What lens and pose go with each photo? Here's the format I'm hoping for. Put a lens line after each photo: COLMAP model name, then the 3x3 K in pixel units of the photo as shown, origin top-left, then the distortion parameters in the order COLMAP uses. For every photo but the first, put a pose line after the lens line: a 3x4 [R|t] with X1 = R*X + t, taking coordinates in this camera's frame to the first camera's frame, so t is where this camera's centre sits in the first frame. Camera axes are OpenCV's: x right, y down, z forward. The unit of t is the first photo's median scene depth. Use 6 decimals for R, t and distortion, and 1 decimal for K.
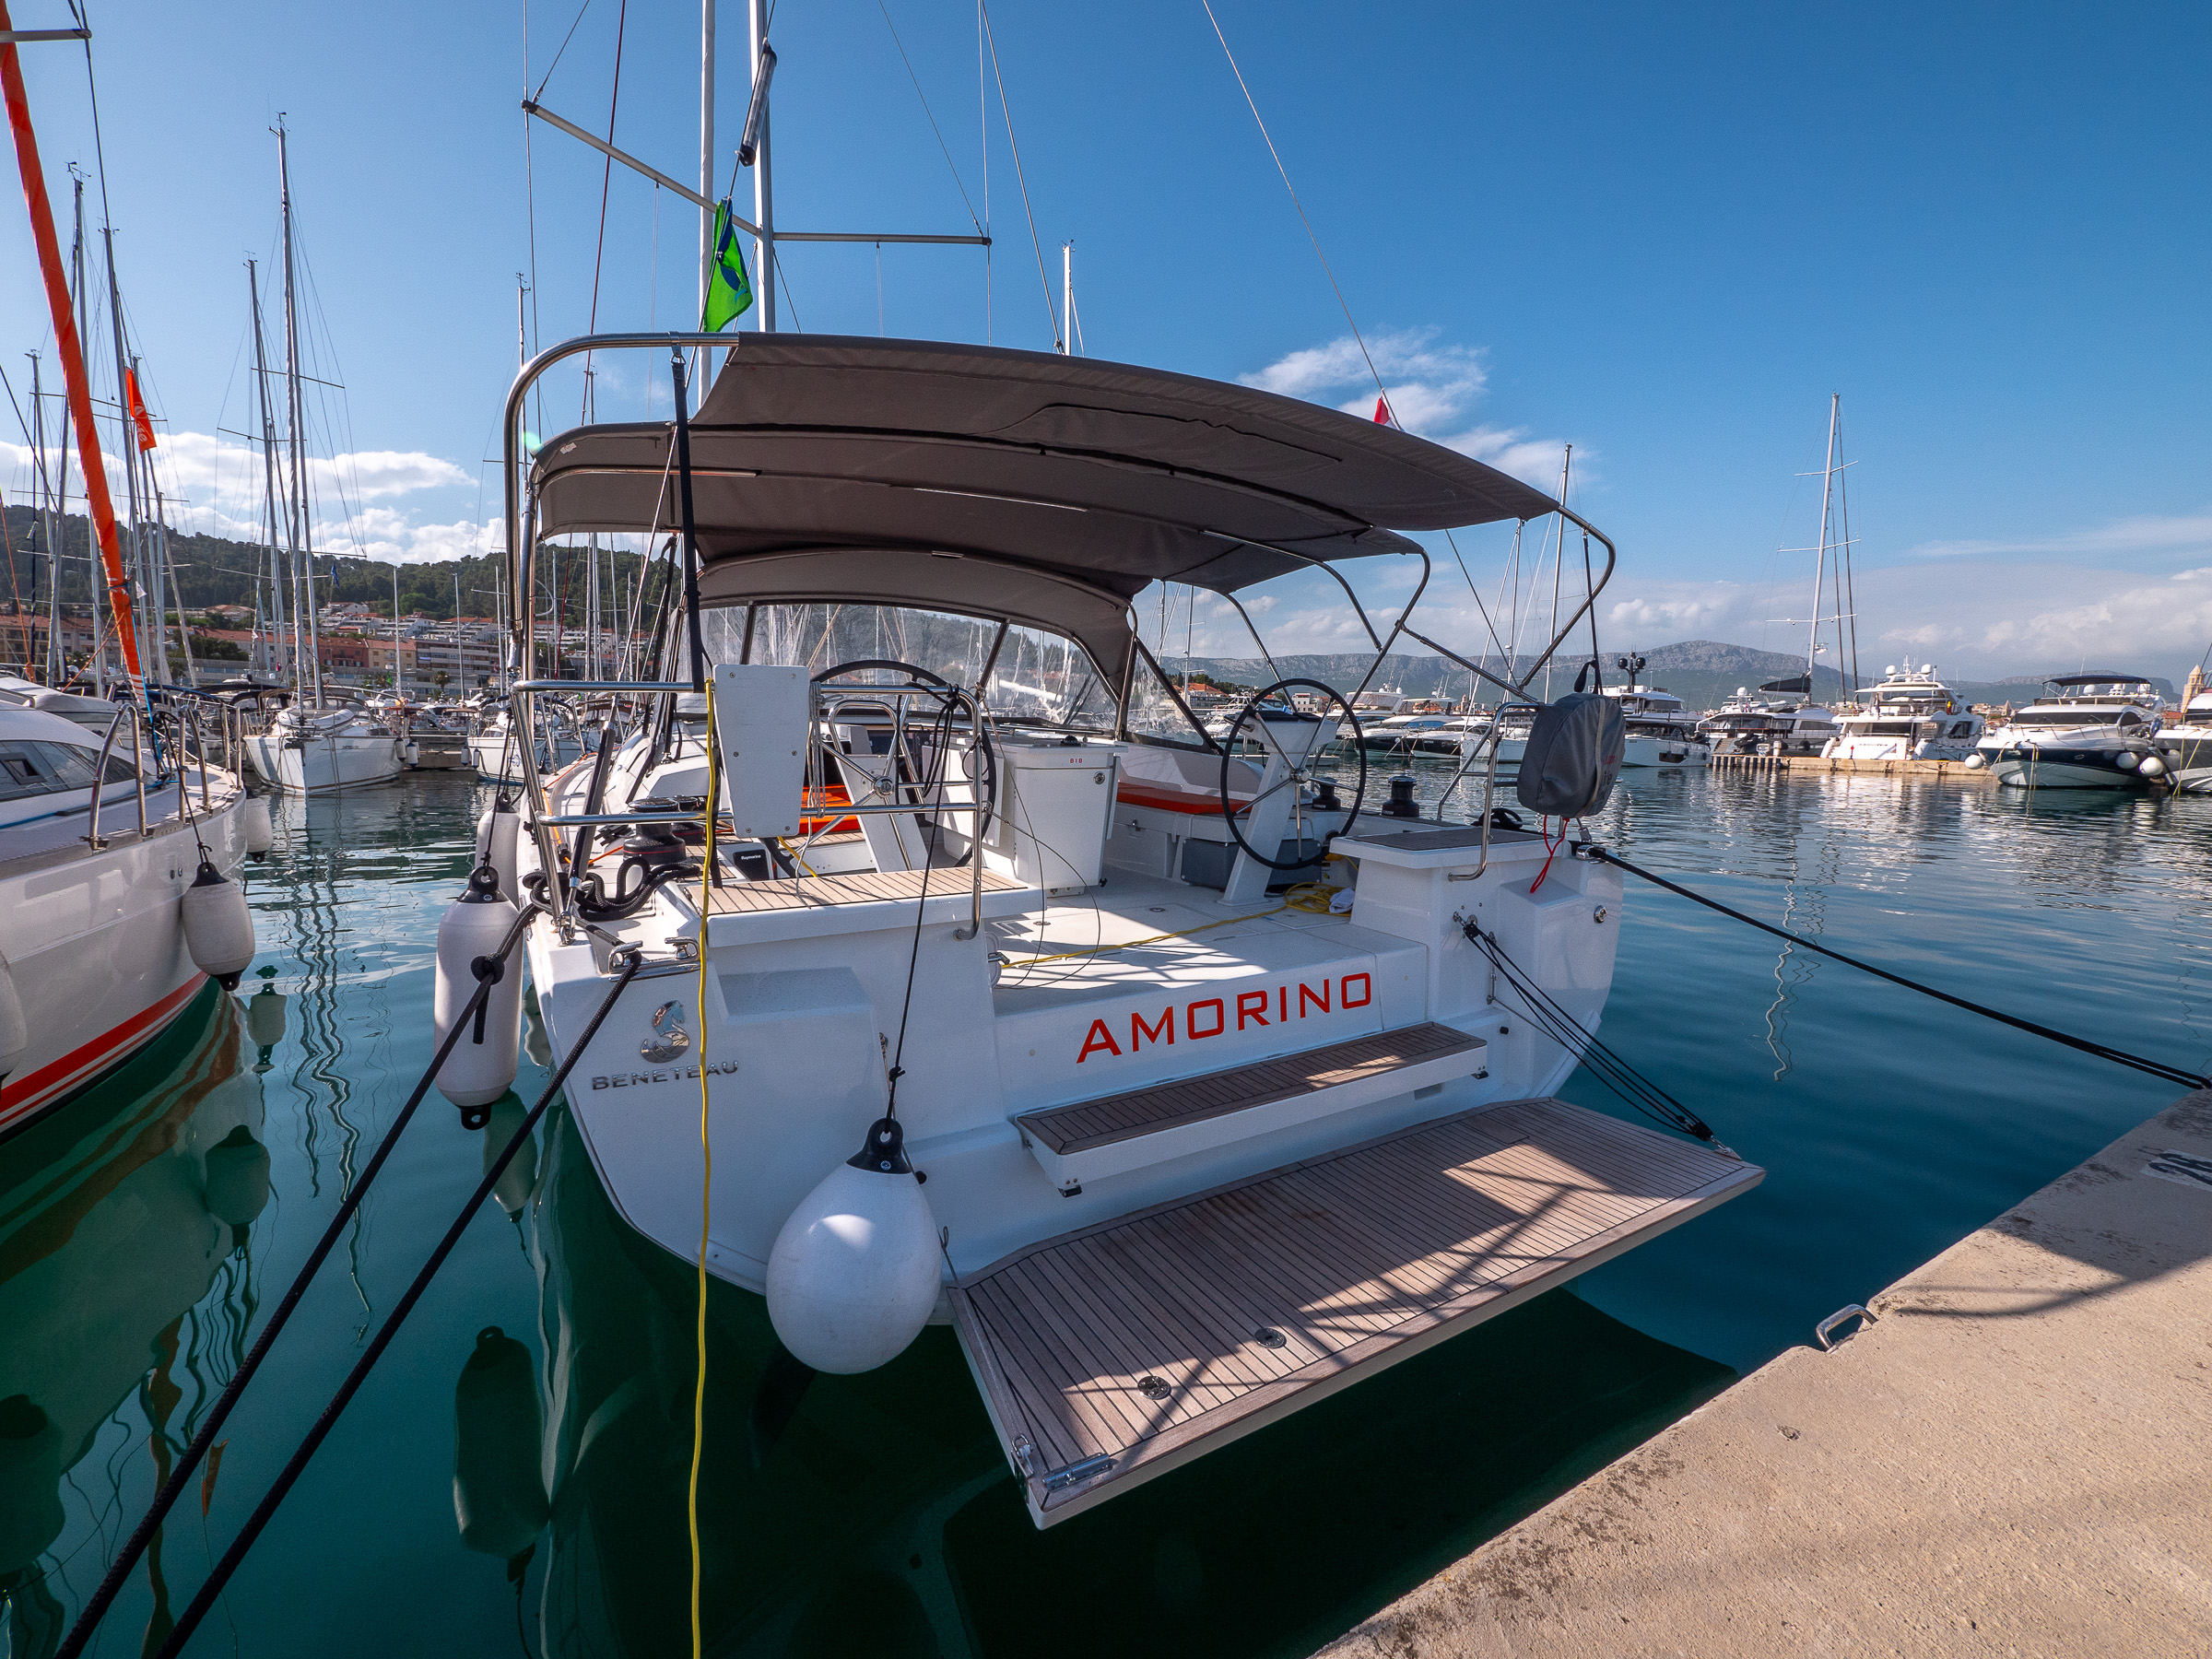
lens RADIAL K [[924.5, 0, 1076.0], [0, 924.5, 829.3], [0, 0, 1]] dist [-0.002578, 0.000293]
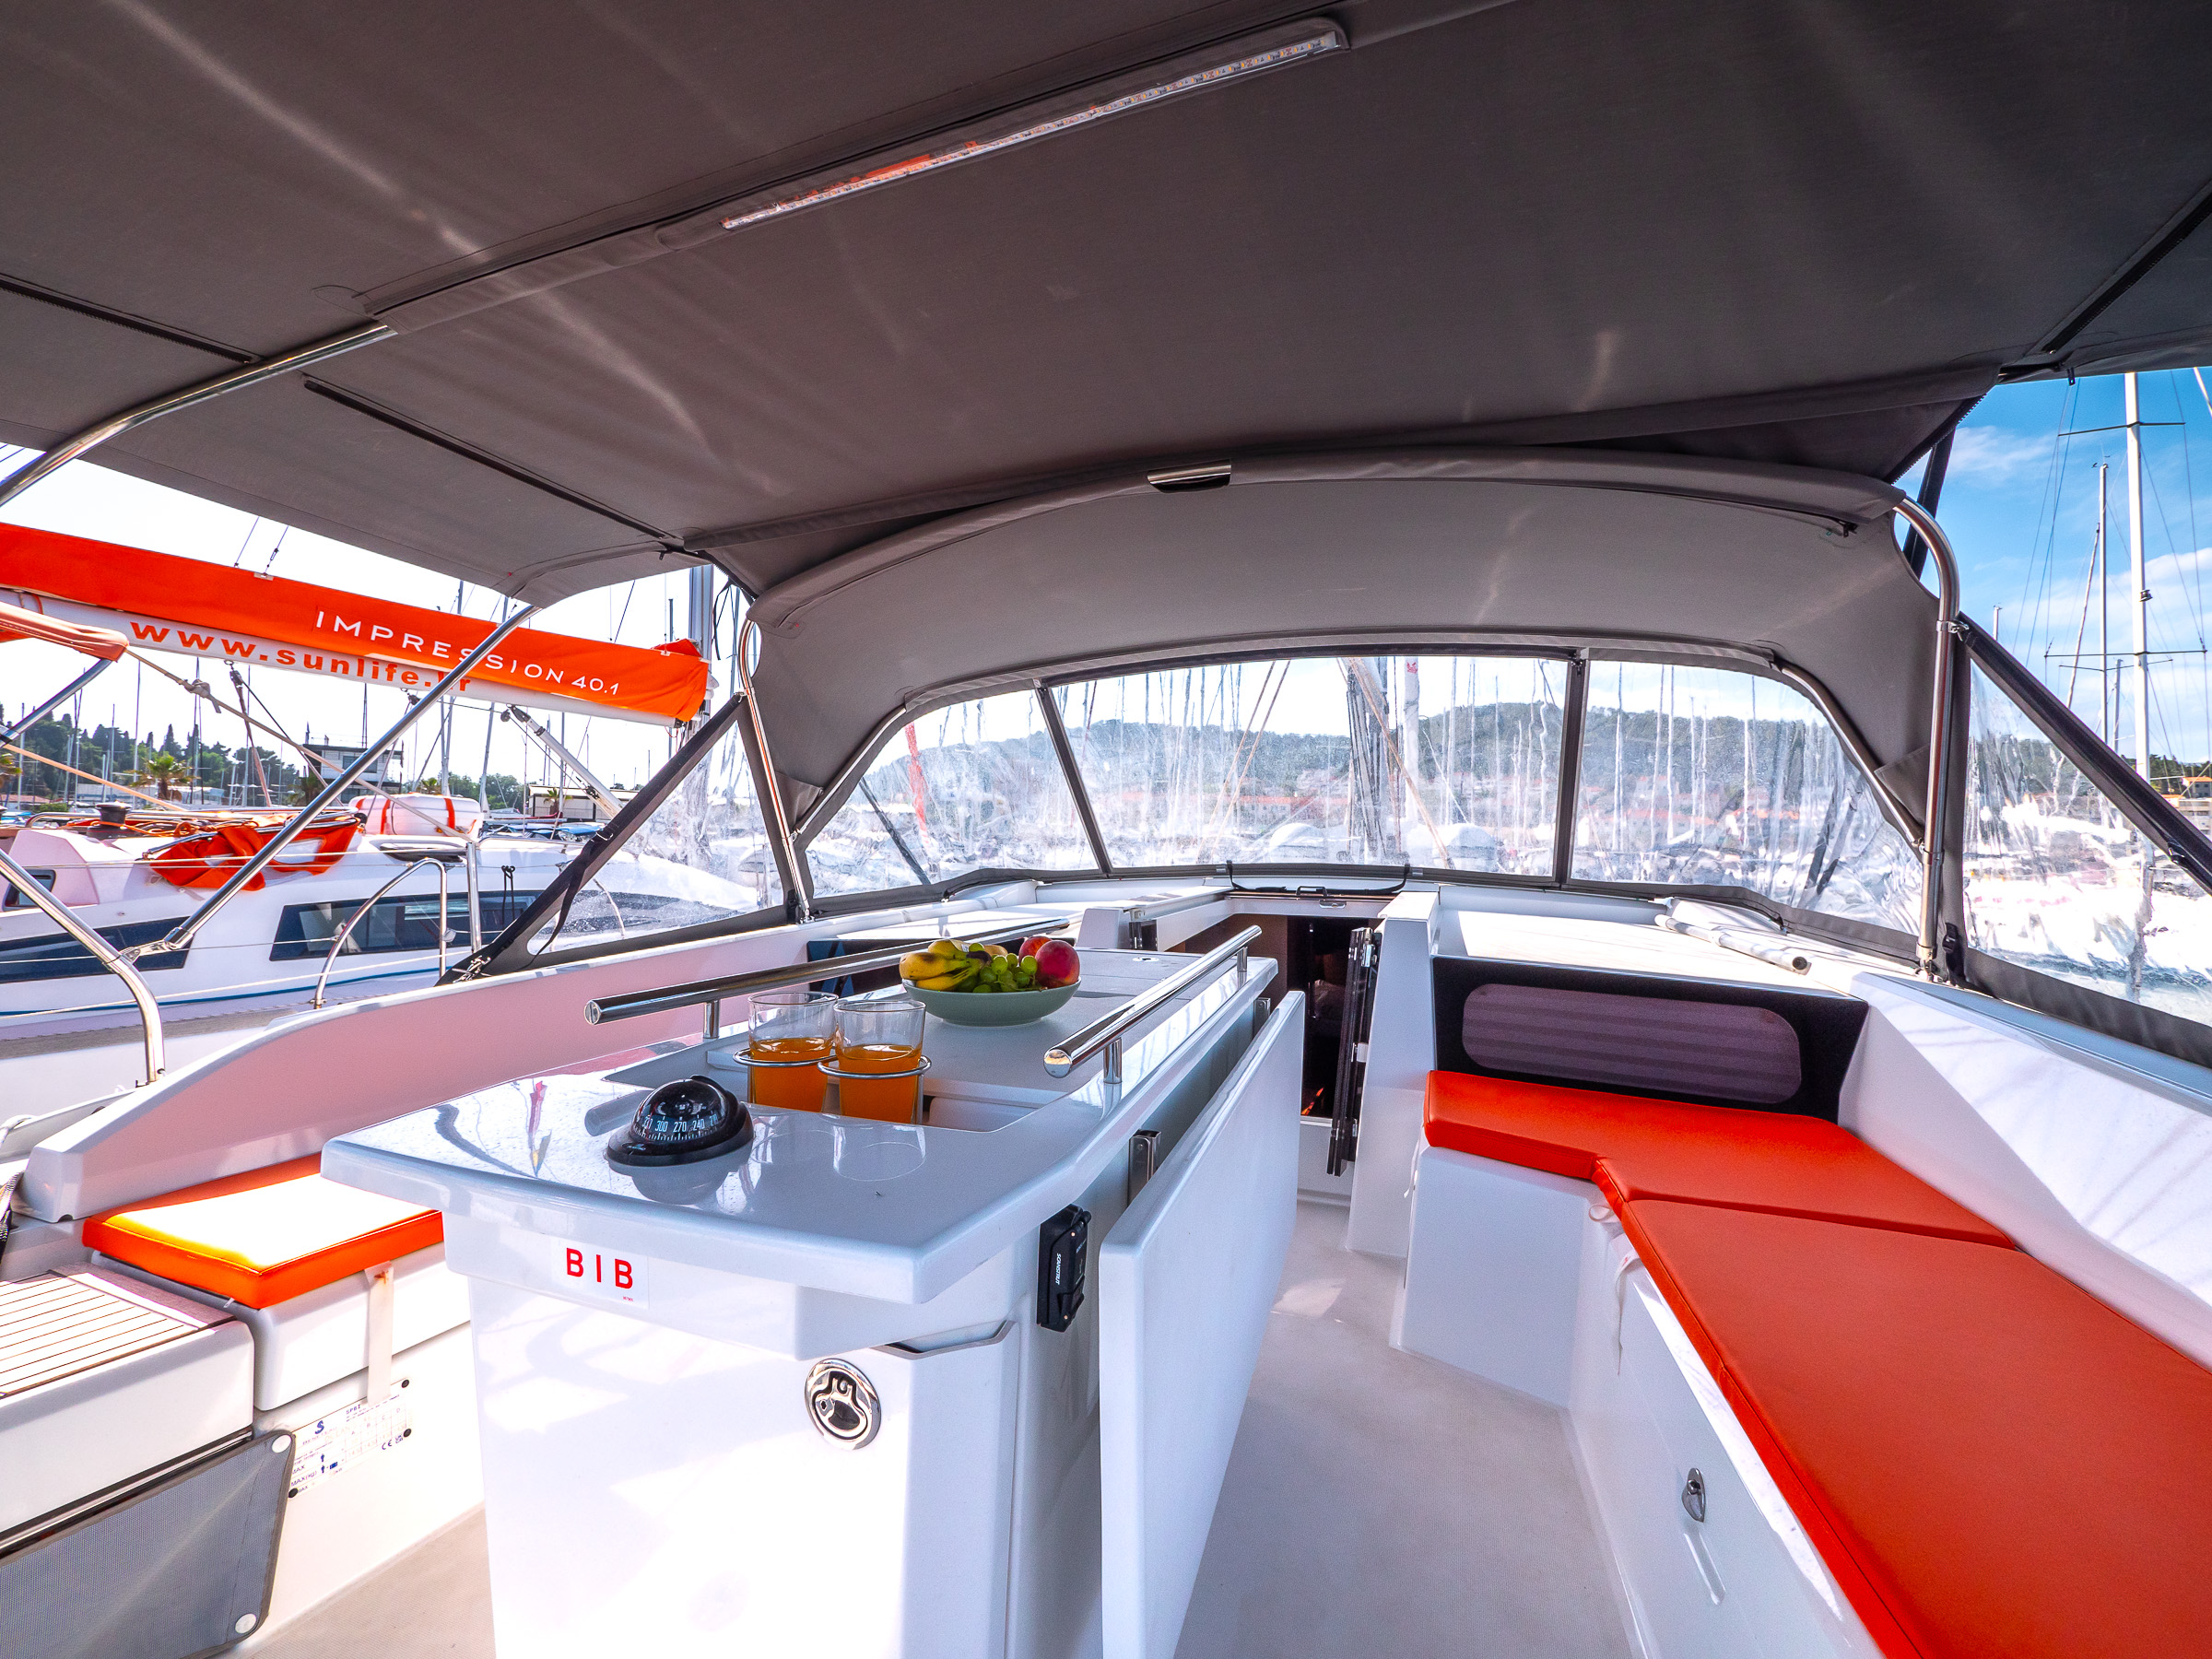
lens RADIAL K [[924.5, 0, 1101.9], [0, 924.5, 842.2], [0, 0, 1]] dist [-0.002578, 0.000293]
pose [[0.640257, -0.009721, -0.768099, 0.142163], [-0.098732, 0.990585, -0.094836, -0.114812], [0.761789, 0.136555, 0.633269, 0.812163]]
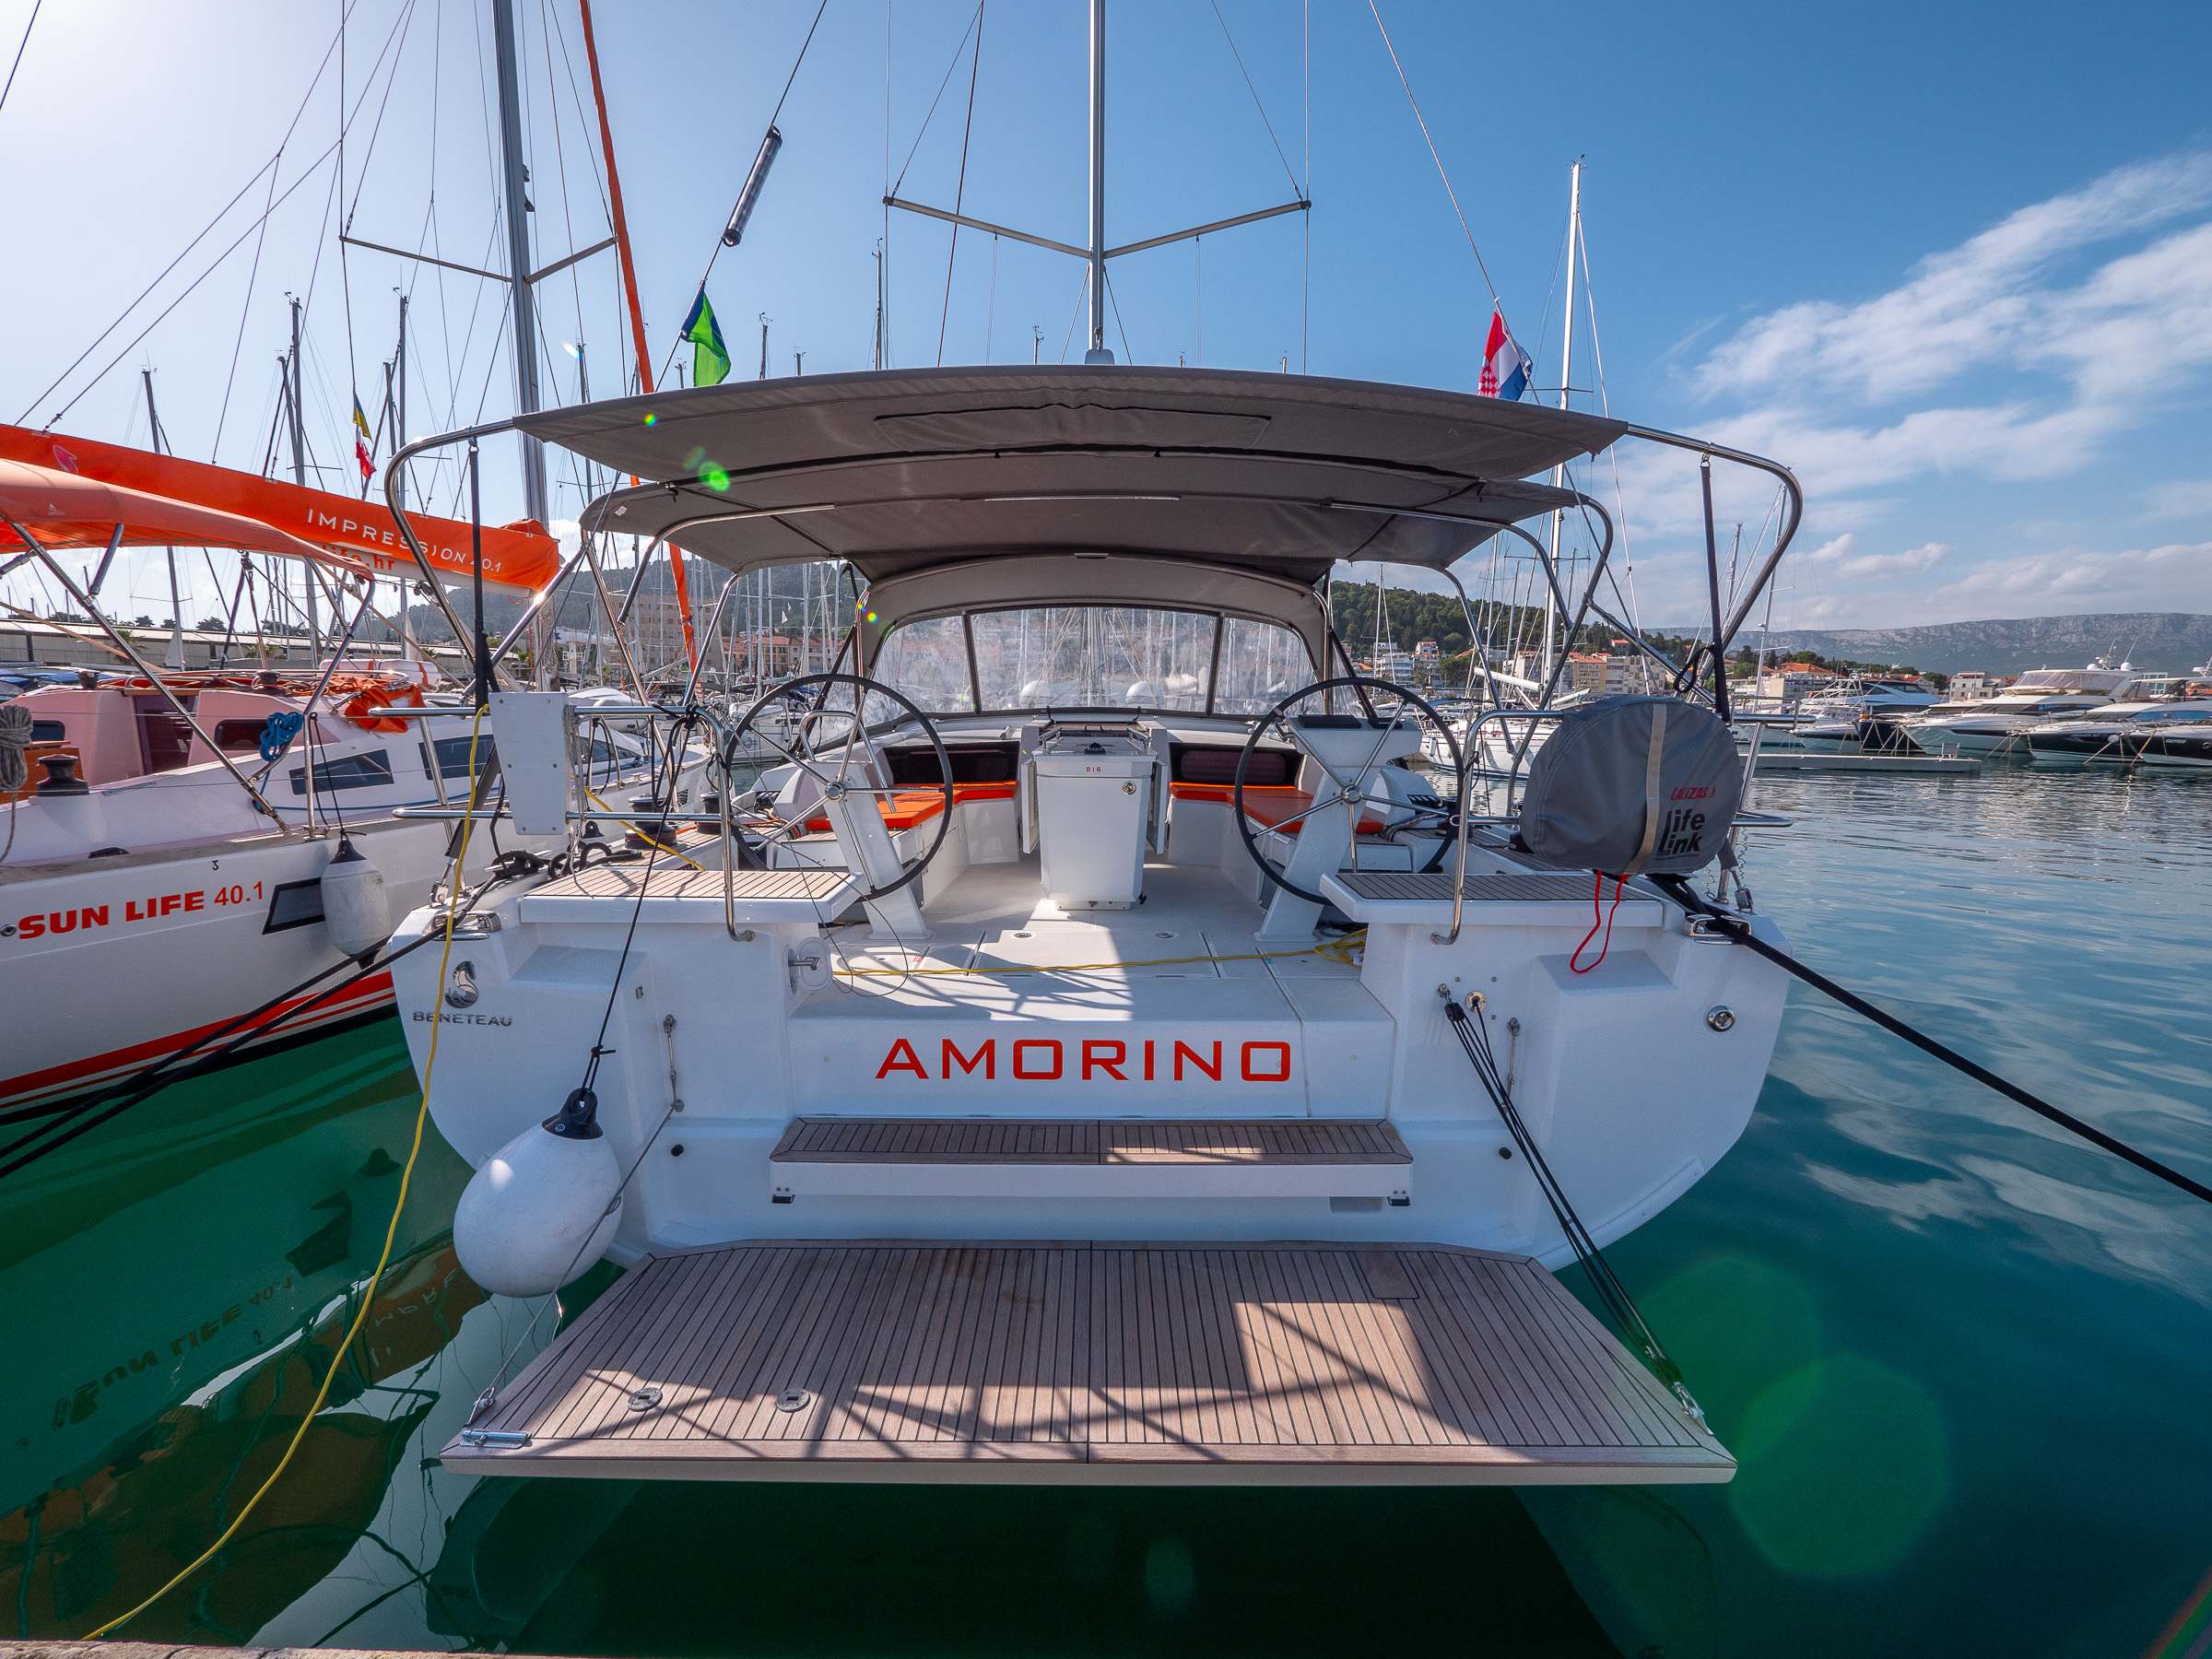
lens RADIAL K [[924.5, 0, 1087.1], [0, 924.5, 827.0], [0, 0, 1]] dist [-0.002578, 0.000293]
pose [[0.866089, 0.062830, -0.495926, 0.402268], [-0.057848, 0.998002, 0.025414, -0.033171], [0.496532, 0.006677, 0.867993, 0.147045]]
